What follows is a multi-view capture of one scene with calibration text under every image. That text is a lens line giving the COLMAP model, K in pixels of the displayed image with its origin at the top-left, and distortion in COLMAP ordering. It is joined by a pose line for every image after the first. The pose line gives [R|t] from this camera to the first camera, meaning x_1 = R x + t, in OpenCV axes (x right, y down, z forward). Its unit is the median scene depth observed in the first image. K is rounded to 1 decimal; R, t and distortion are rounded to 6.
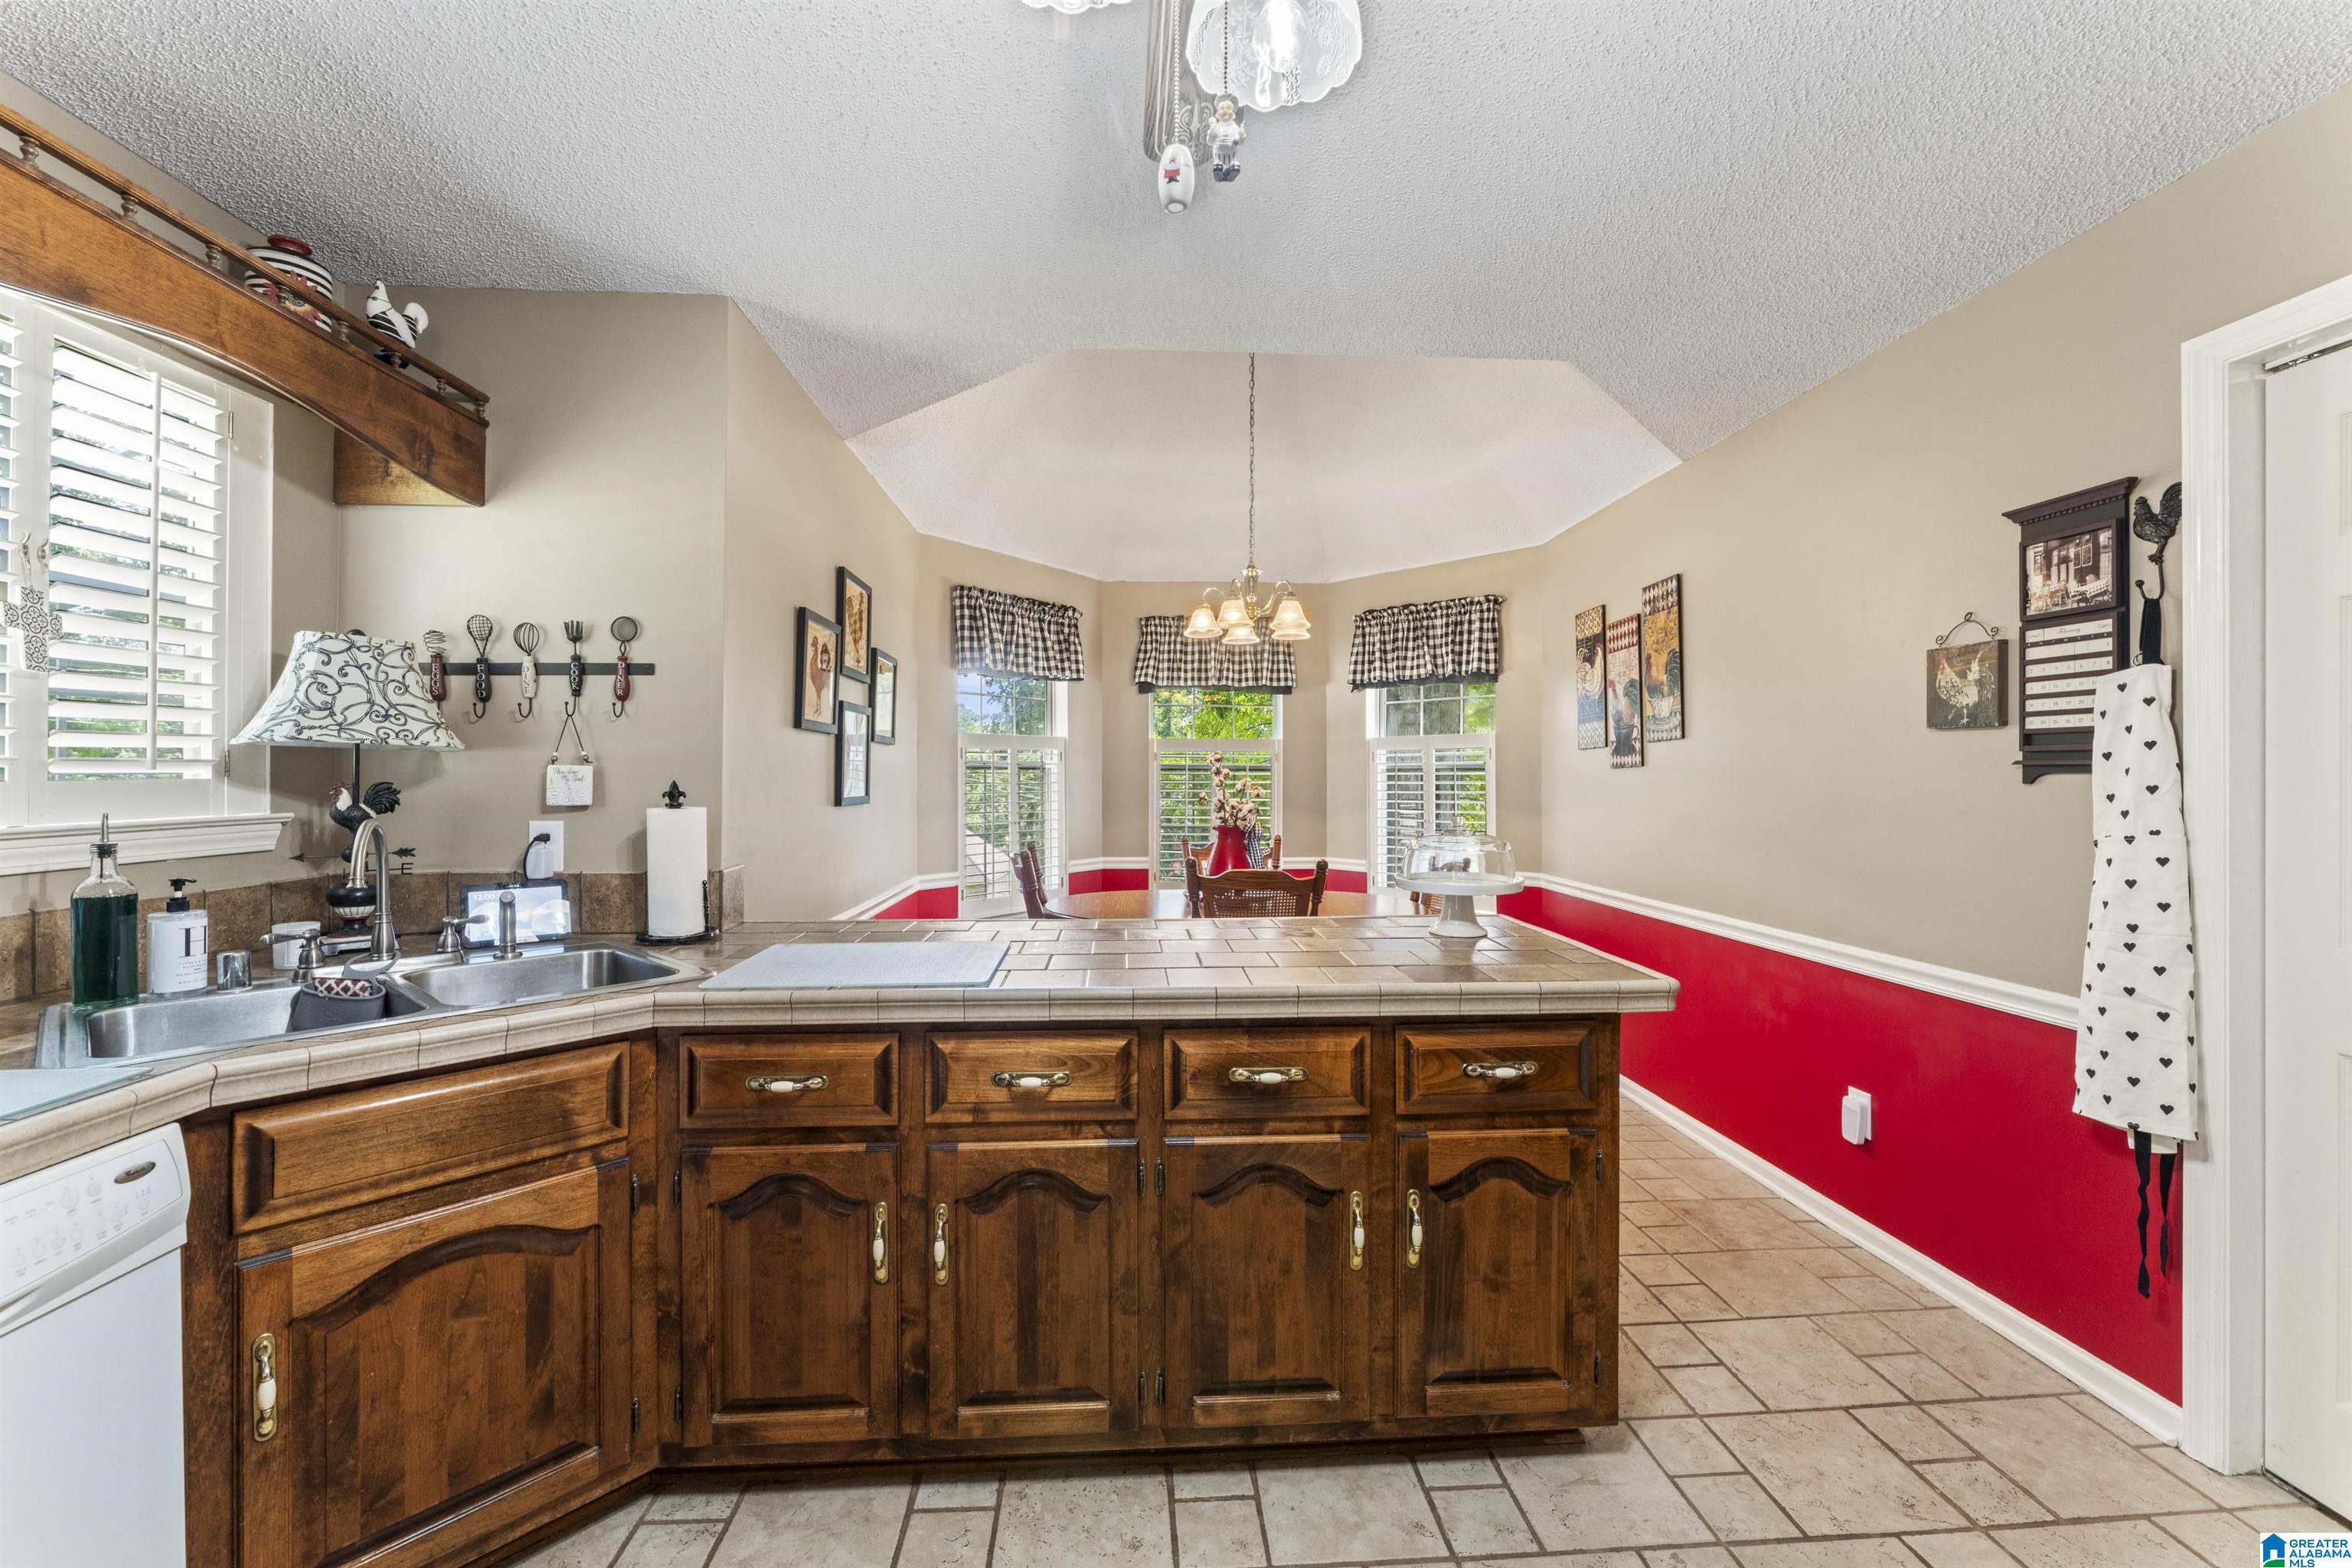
lens RADIAL K [[950.5, 0, 1177.6], [0, 950.5, 777.2], [0, 0, 1]] dist [-0.005578, 0.000238]
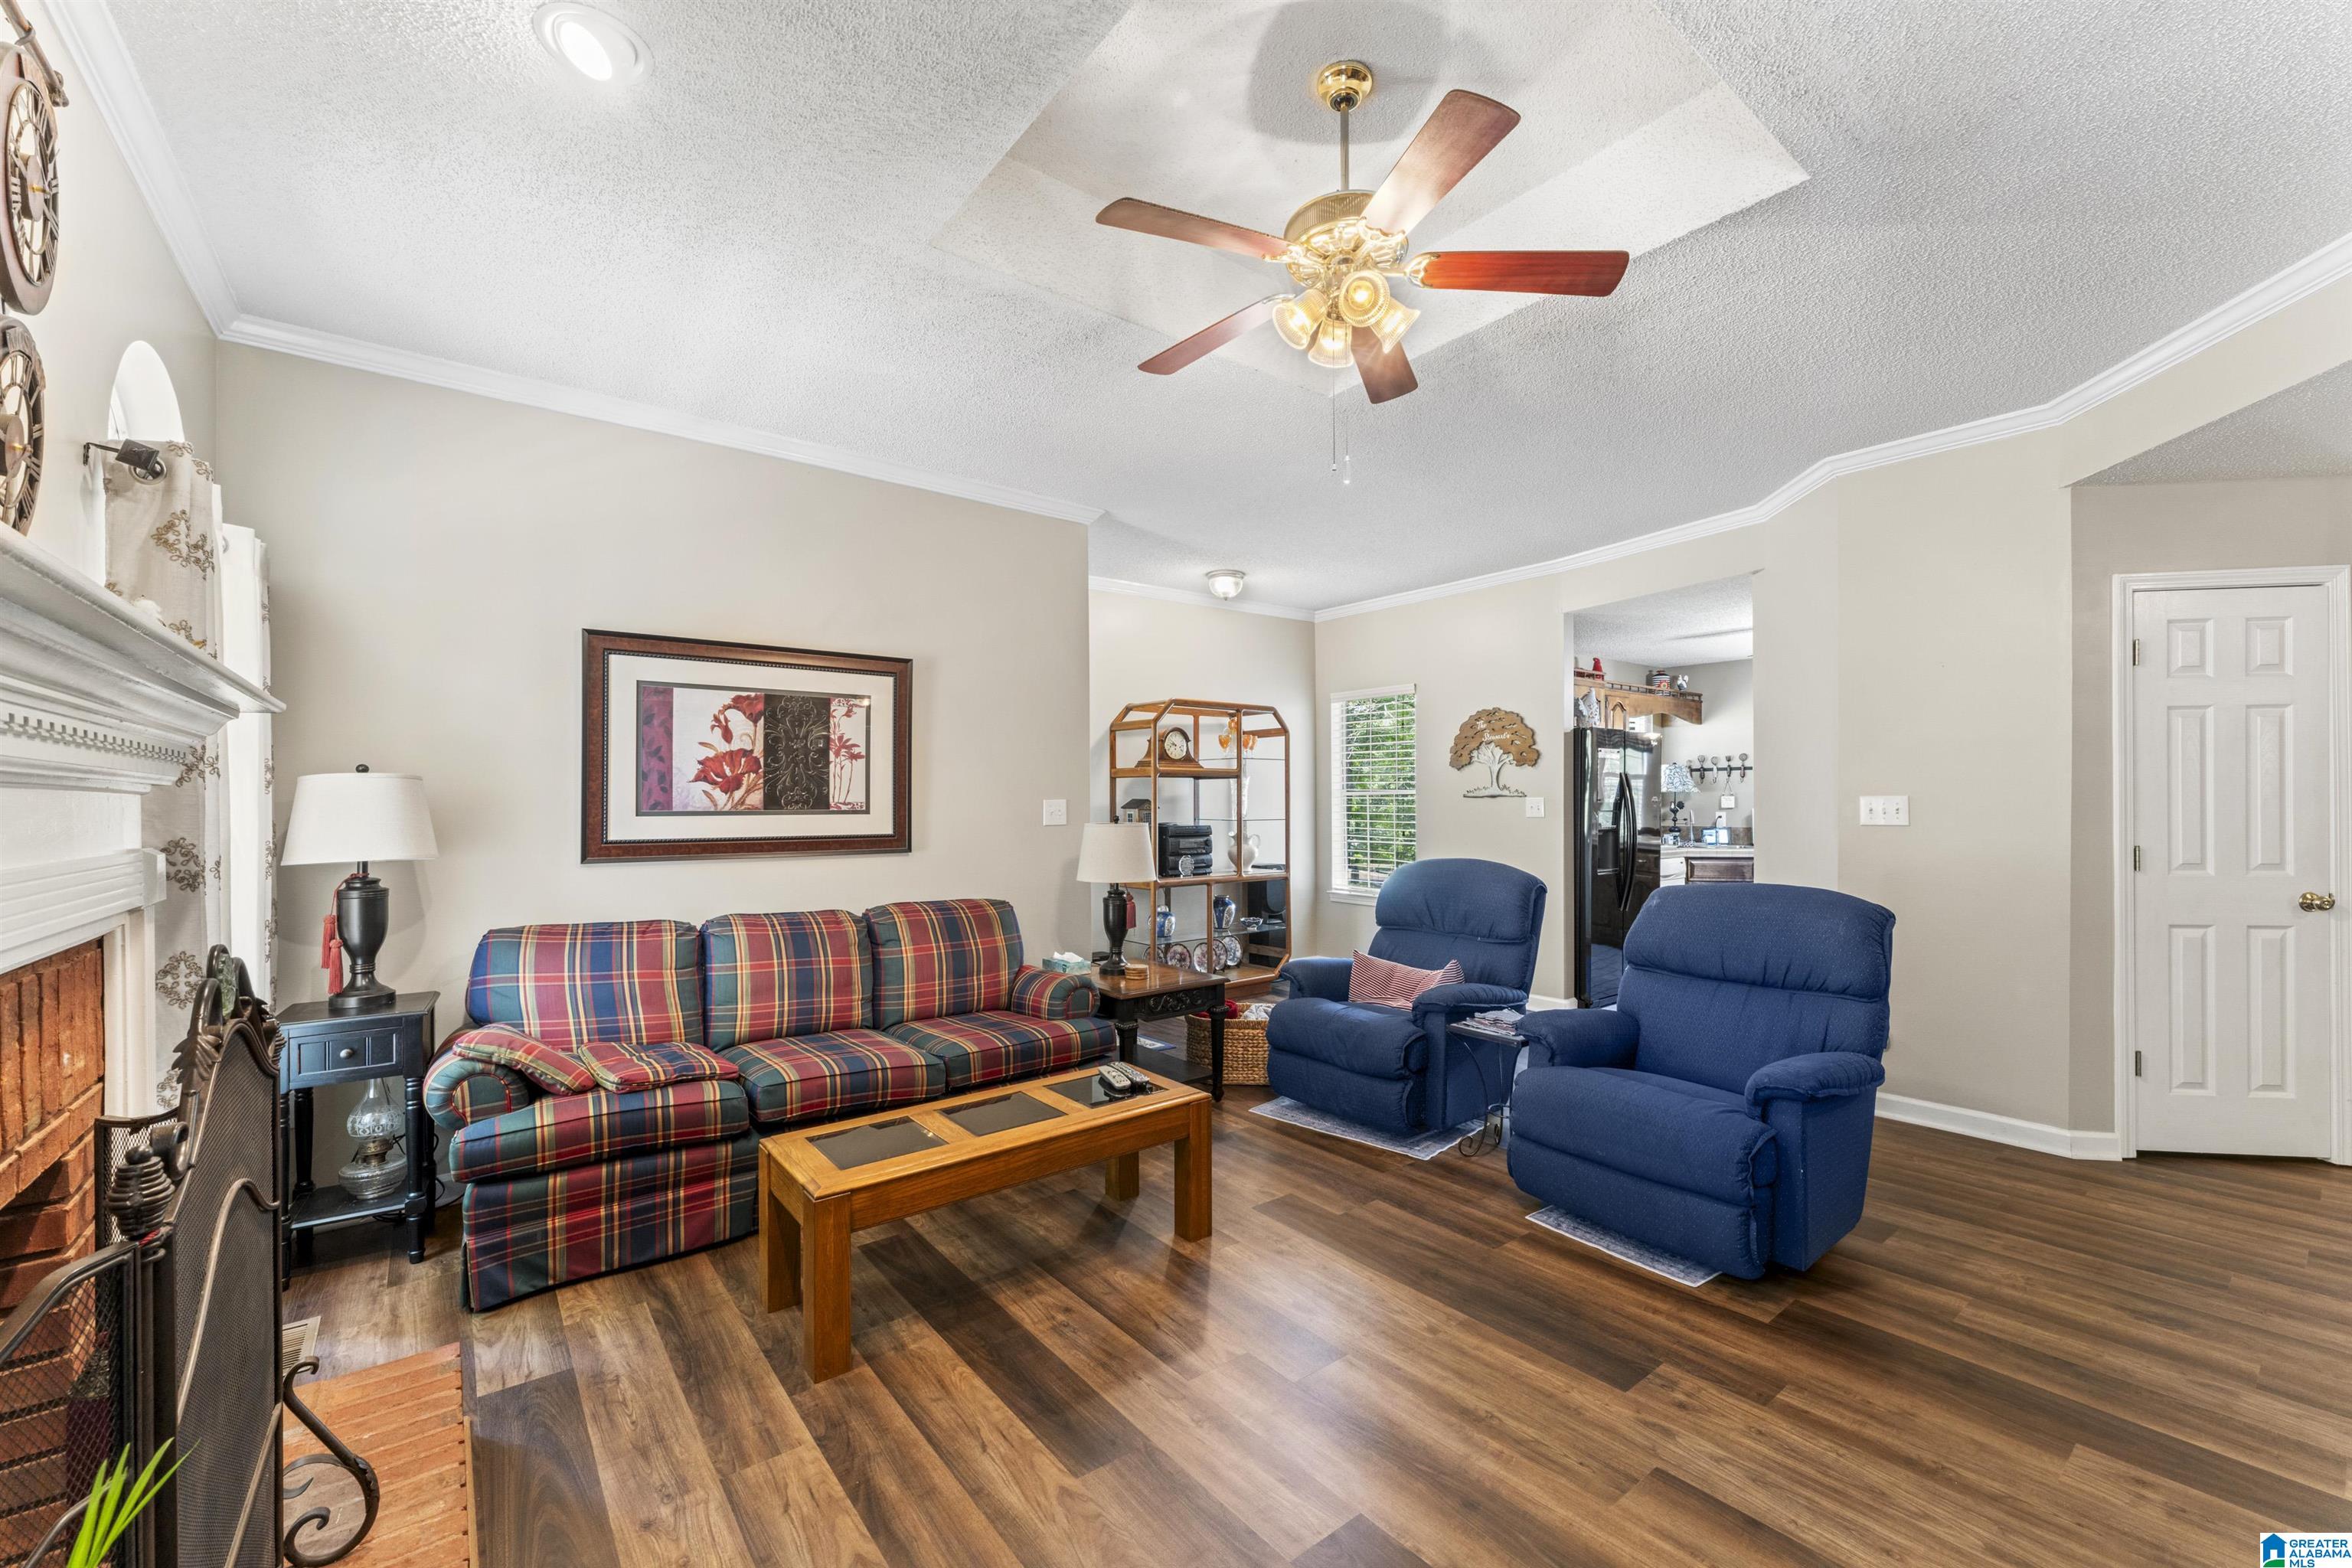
lens RADIAL K [[952.2, 0, 1179.0], [0, 952.2, 802.7], [0, 0, 1]] dist [-0.003111, 0.000064]
pose [[0.562116, -0.004970, -0.827044, 1.466927], [0.006026, 0.999980, -0.001914, 0.007192], [0.827037, -0.003908, 0.562135, -3.446557]]
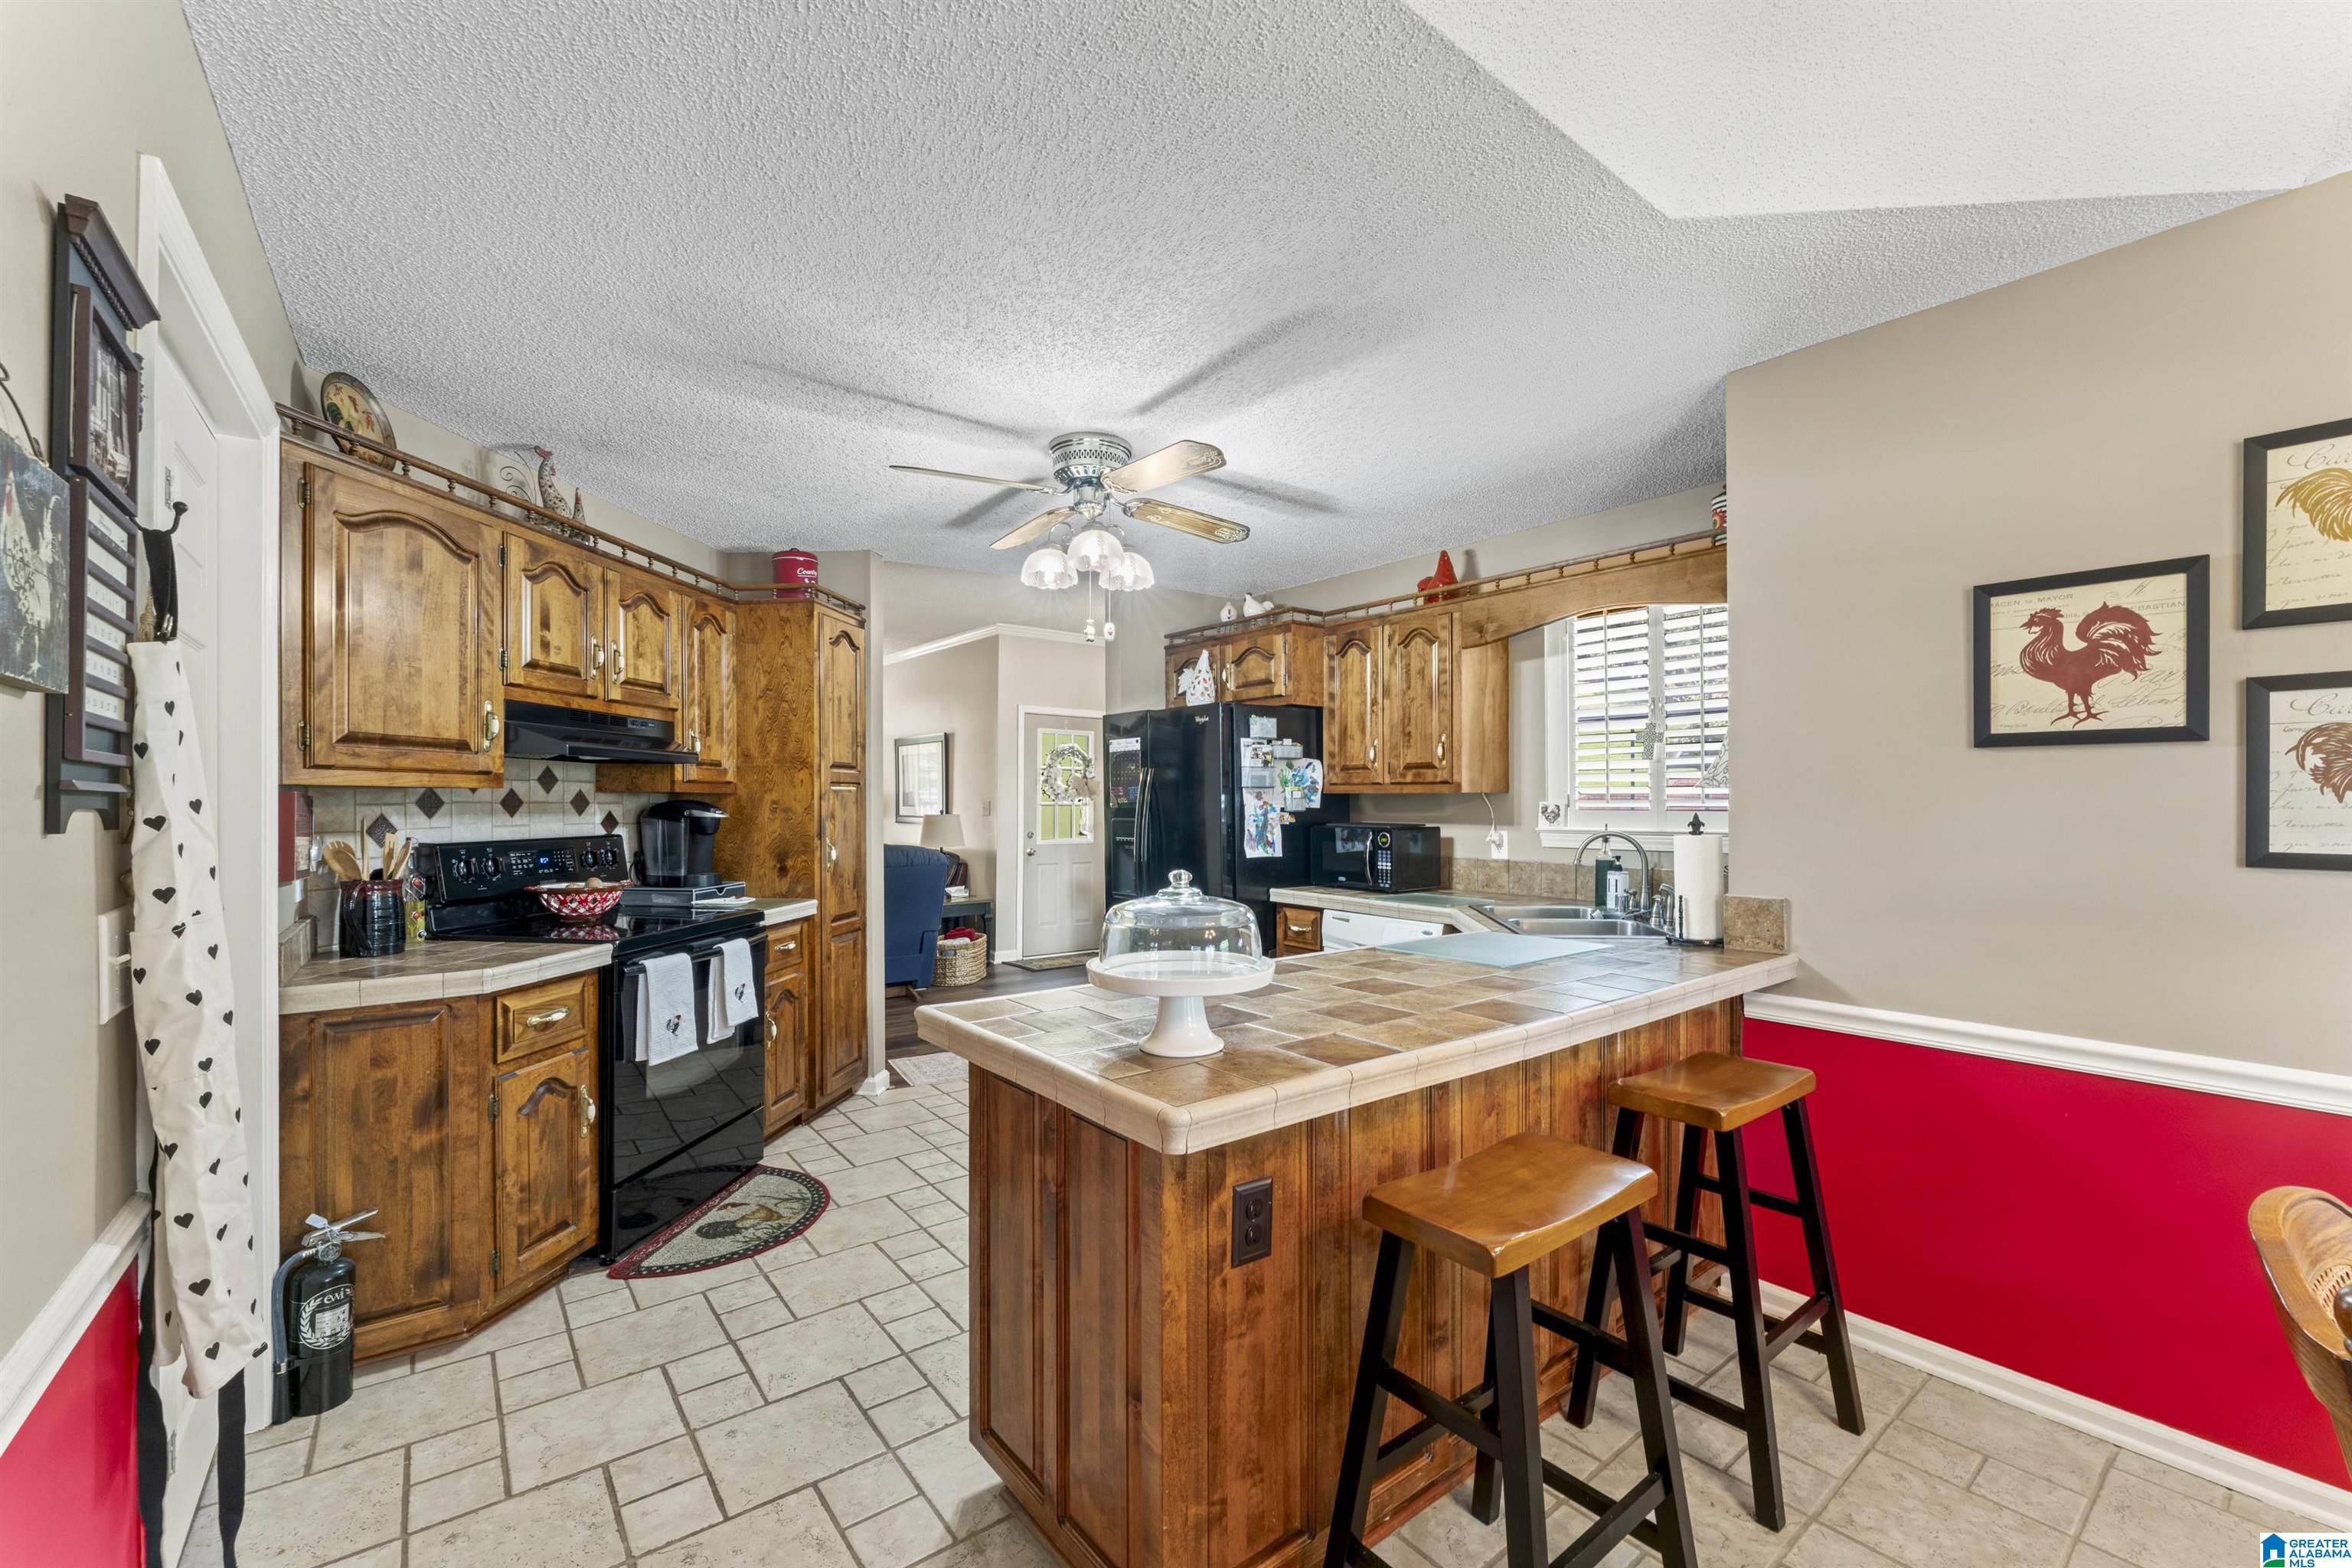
lens RADIAL K [[952.2, 0, 1179.0], [0, 952.2, 802.7], [0, 0, 1]] dist [-0.003111, 0.000064]
pose [[-0.822259, -0.001262, -0.569112, 0.892548], [-0.002763, 0.999995, 0.001774, -0.011810], [0.569107, 0.003031, -0.822258, 2.025880]]
